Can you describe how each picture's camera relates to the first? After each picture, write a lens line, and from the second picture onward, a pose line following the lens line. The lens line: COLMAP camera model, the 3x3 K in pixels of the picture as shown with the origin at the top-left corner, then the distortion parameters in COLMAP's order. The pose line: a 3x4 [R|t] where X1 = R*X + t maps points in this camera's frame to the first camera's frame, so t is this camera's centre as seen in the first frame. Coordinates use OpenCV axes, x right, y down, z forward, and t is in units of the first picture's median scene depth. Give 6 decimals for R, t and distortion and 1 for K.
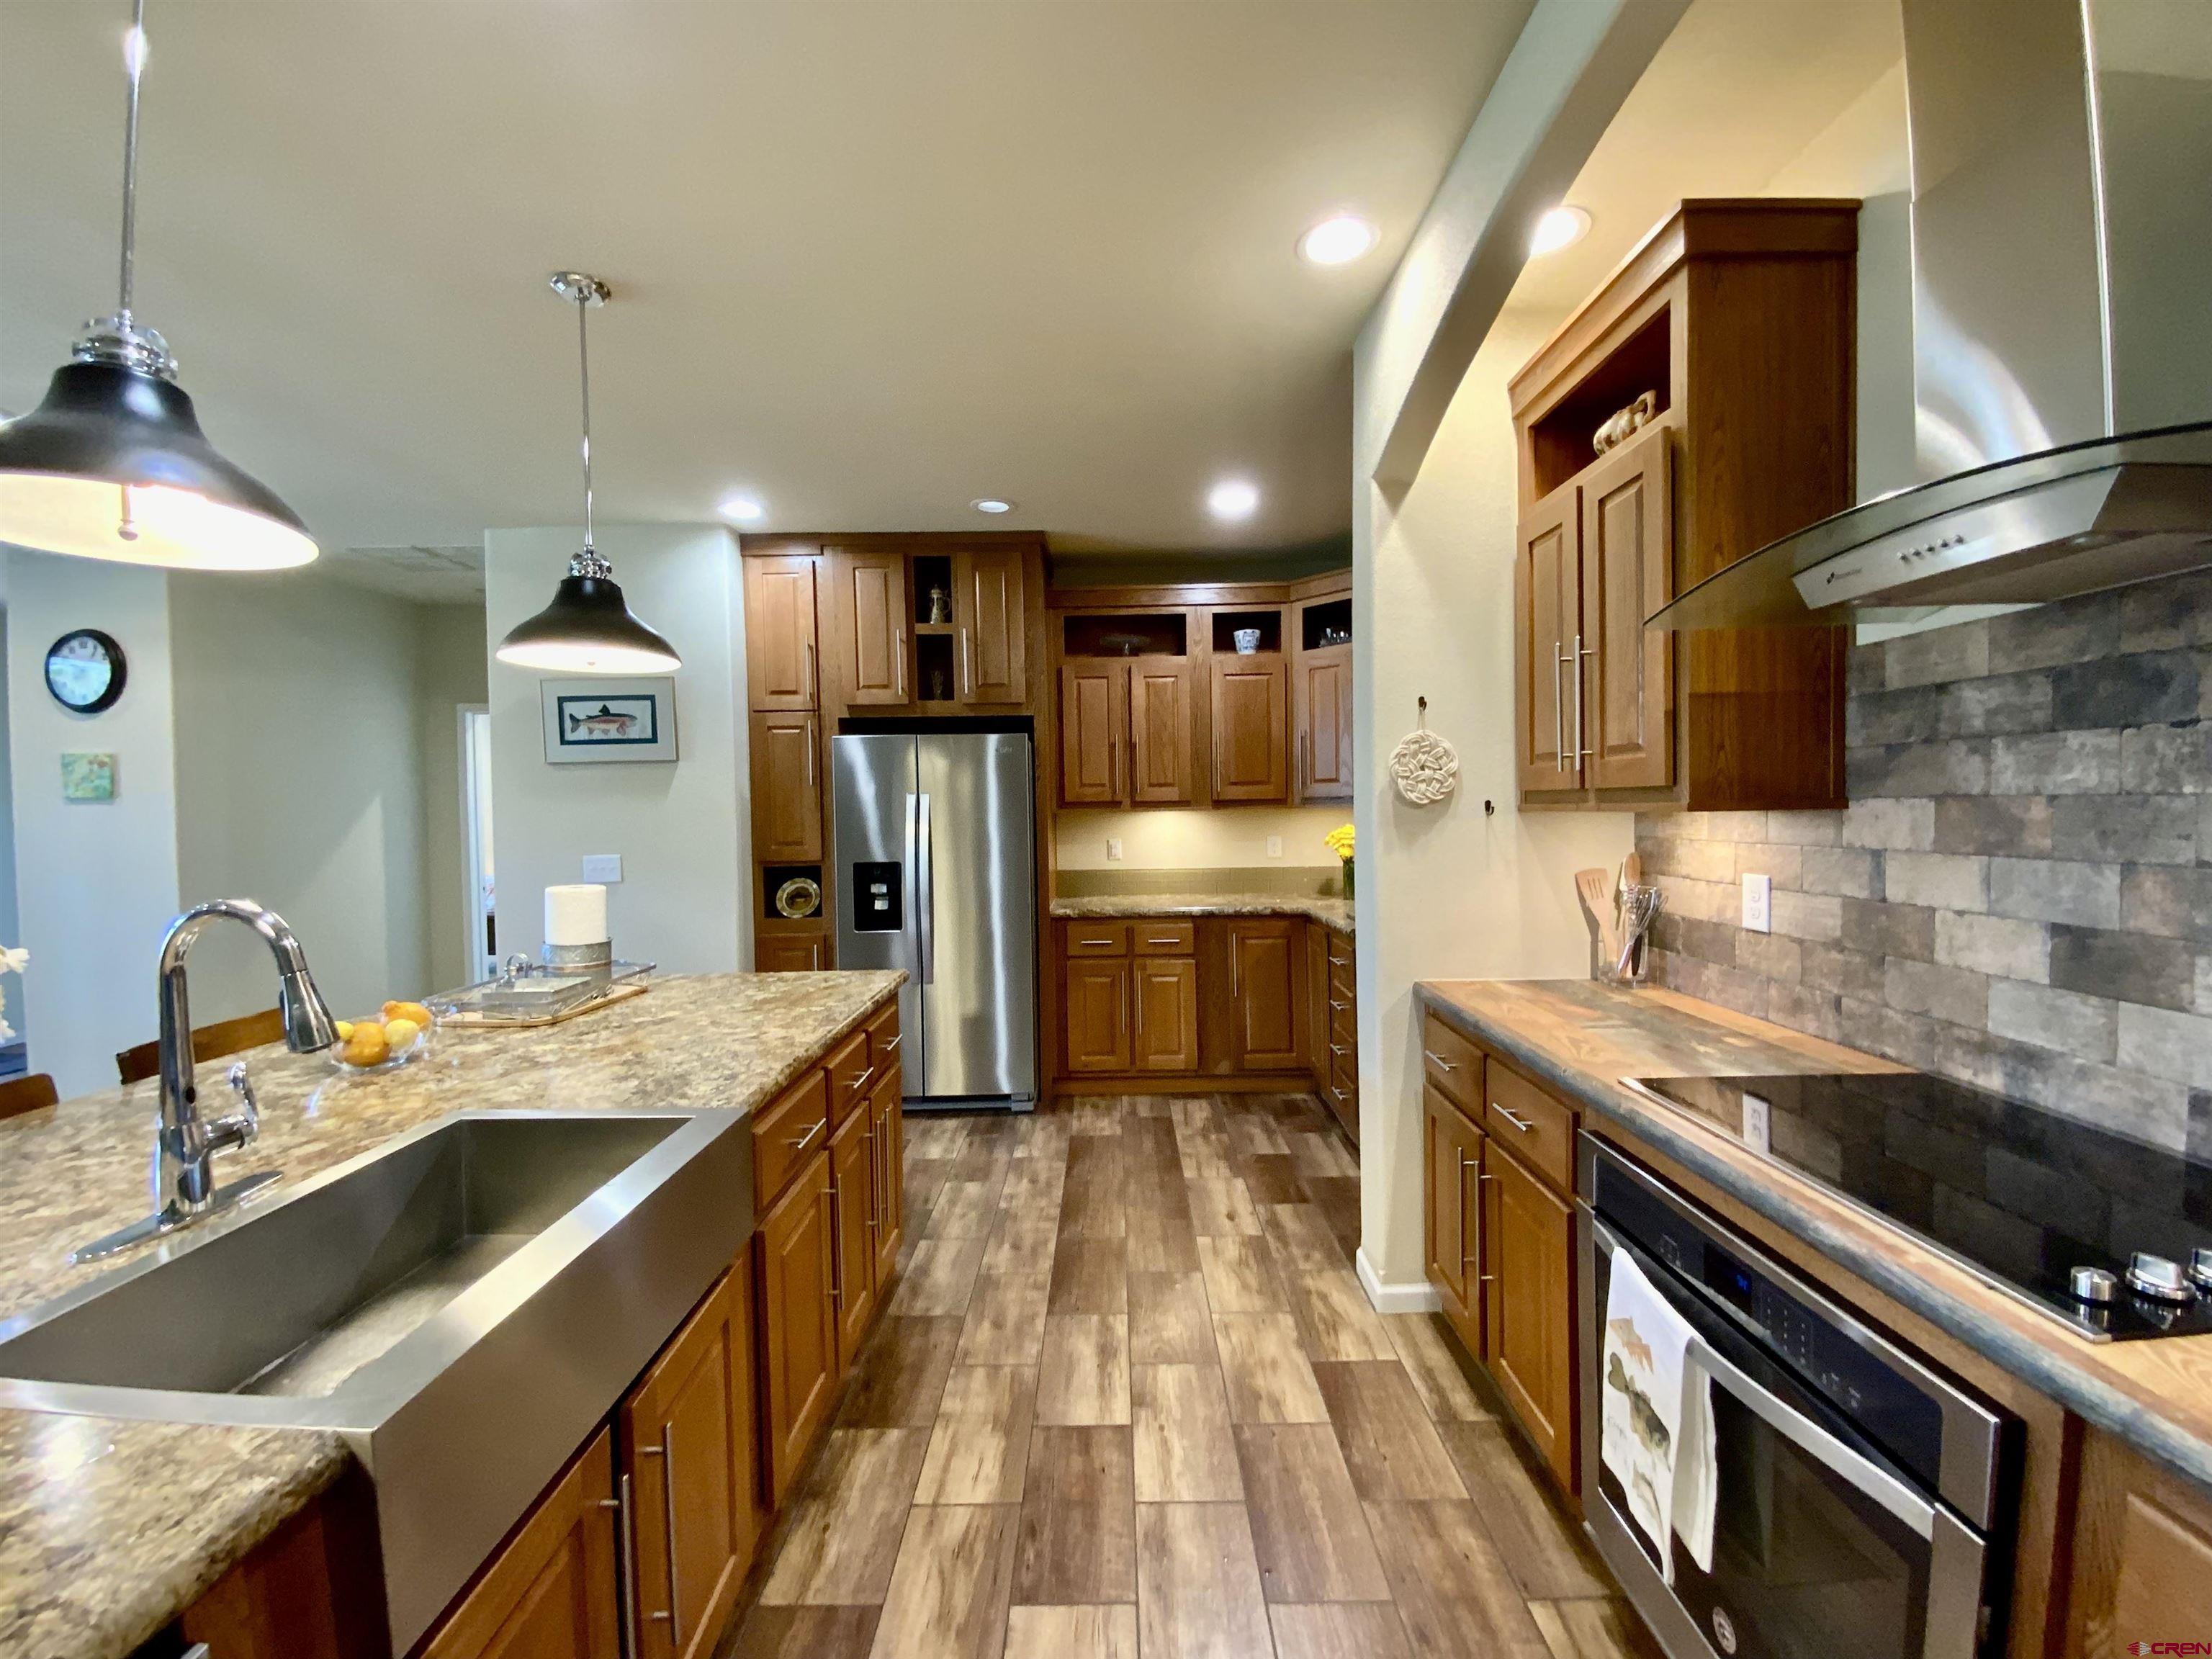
lens RADIAL K [[899.2, 0, 1103.6], [0, 899.2, 830.1], [0, 0, 1]] dist [0.005032, -0.005057]
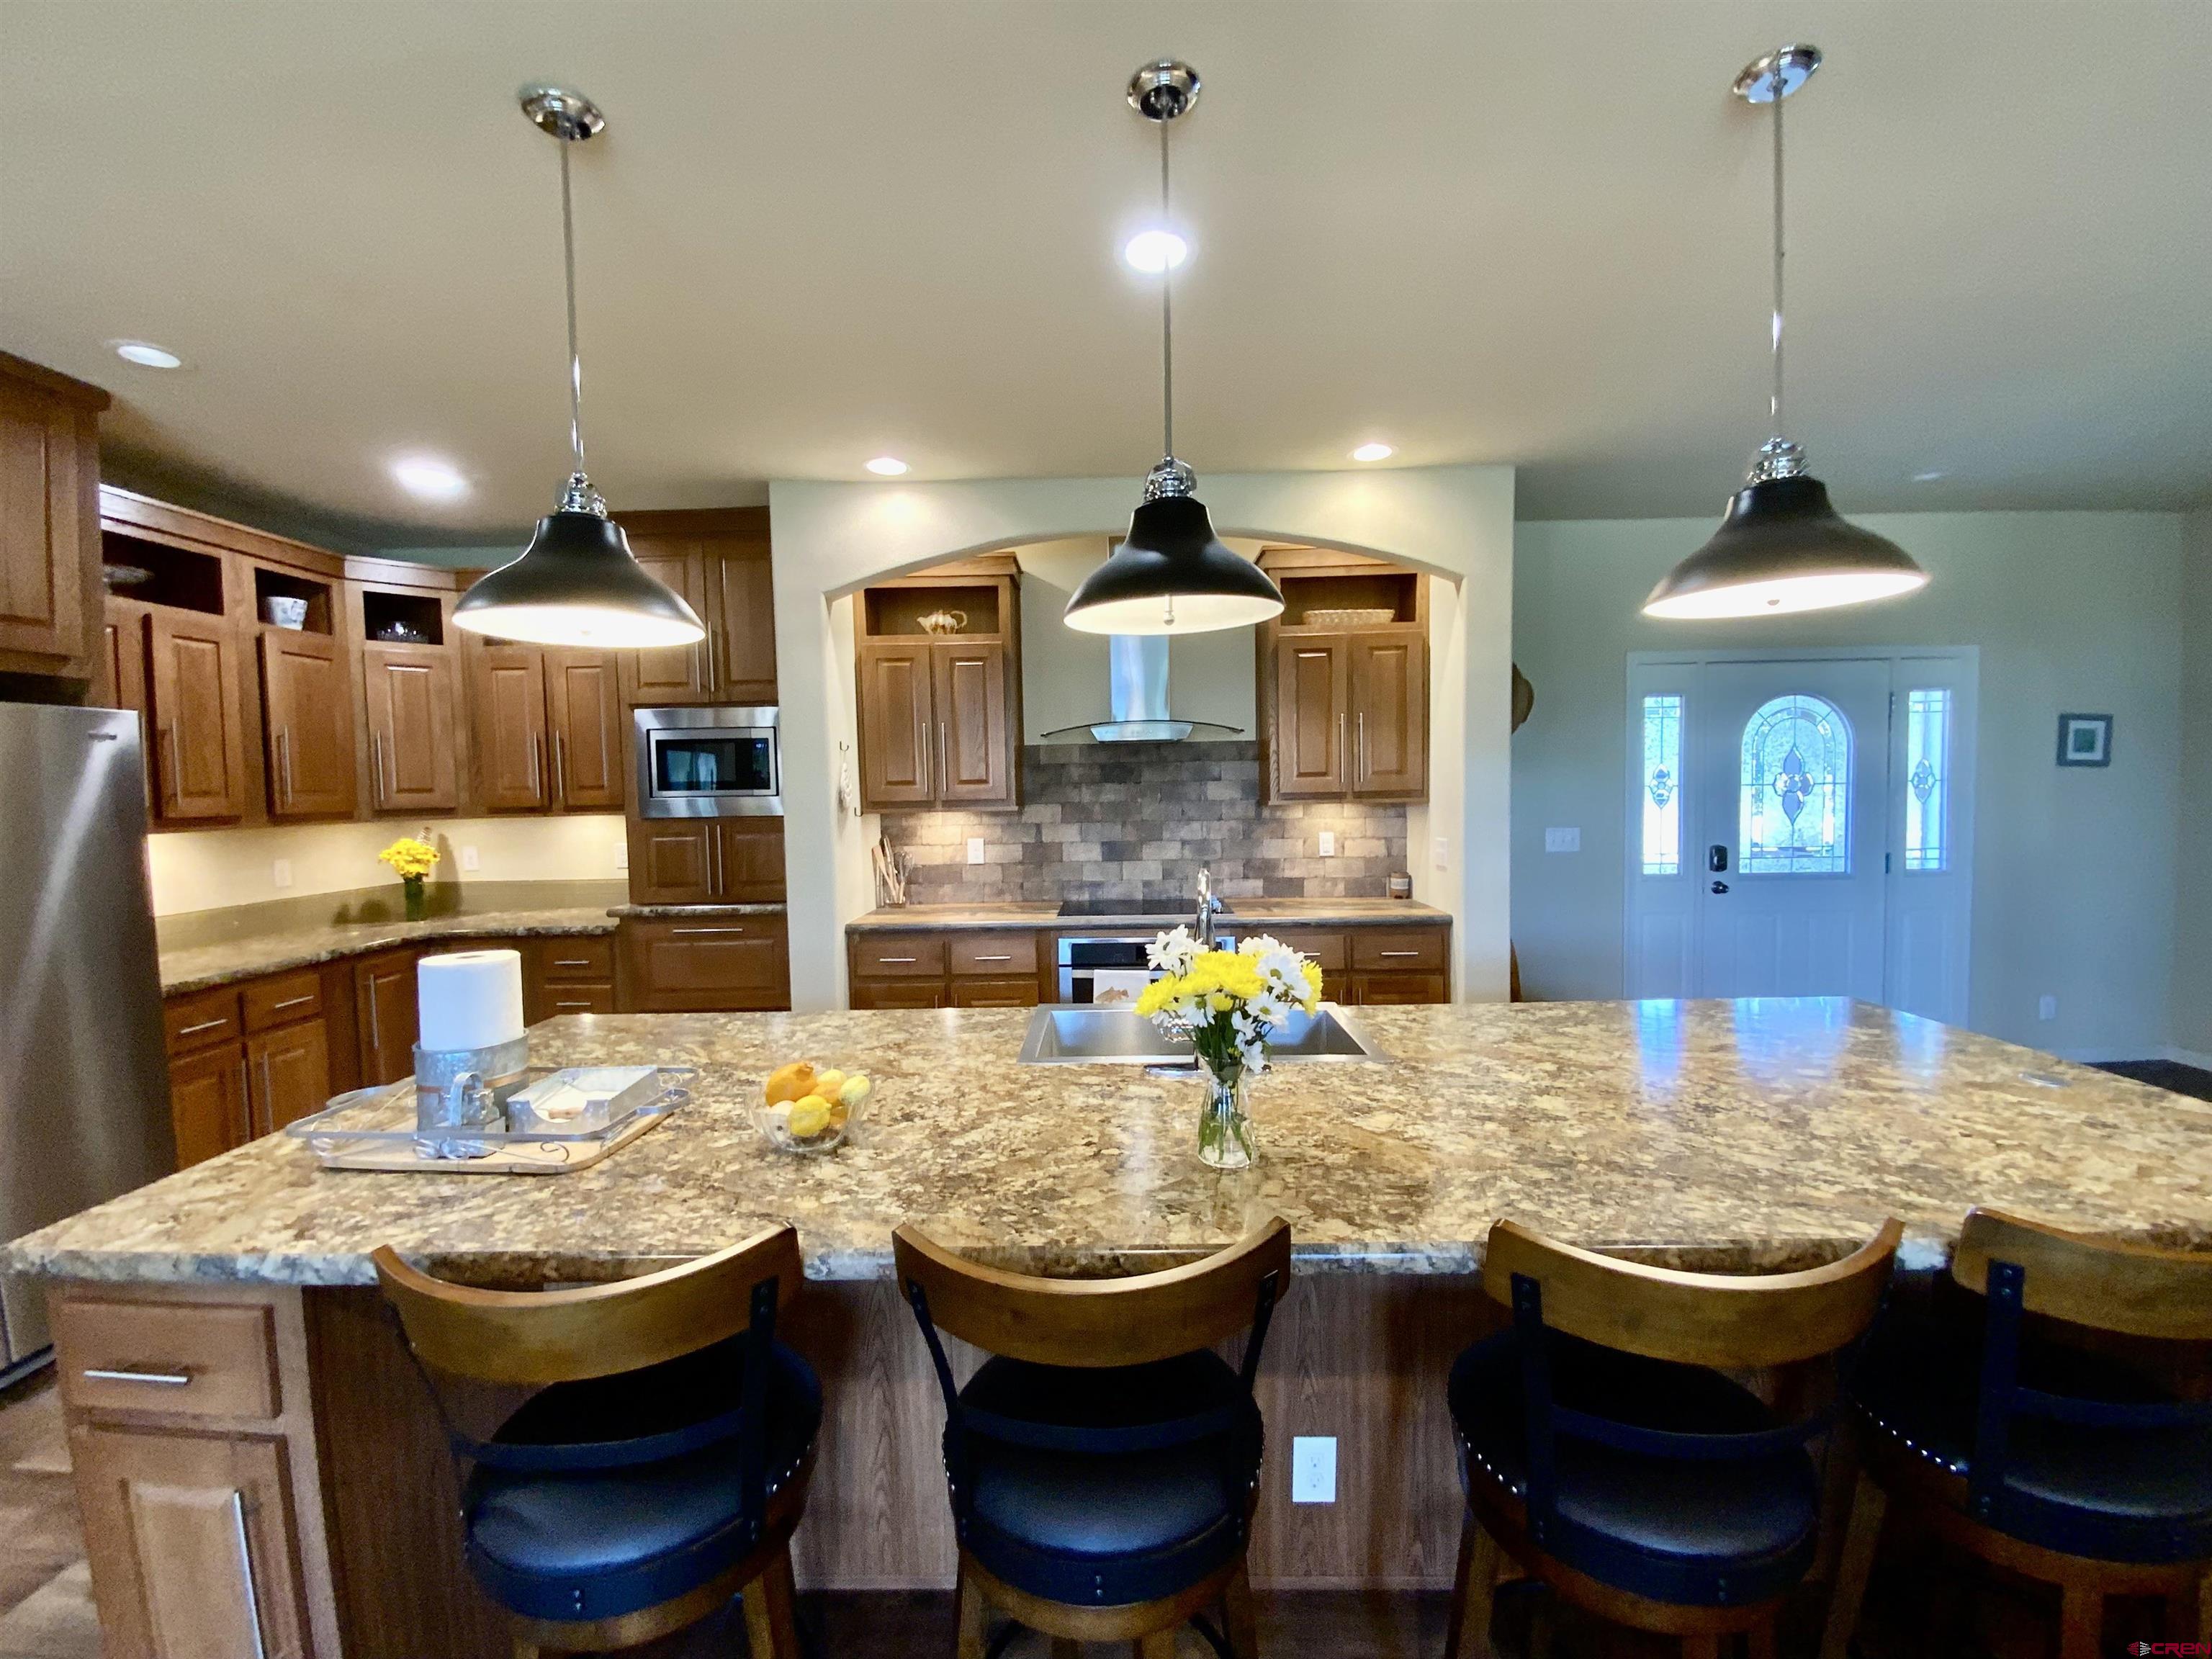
lens RADIAL K [[899.2, 0, 1108.1], [0, 899.2, 861.2], [0, 0, 1]] dist [0.005032, -0.005057]
pose [[-0.012679, -0.061443, 0.998030, -0.762806], [0.045137, 0.997058, 0.061957, -0.009820], [-0.998900, 0.045833, -0.009868, 0.350849]]
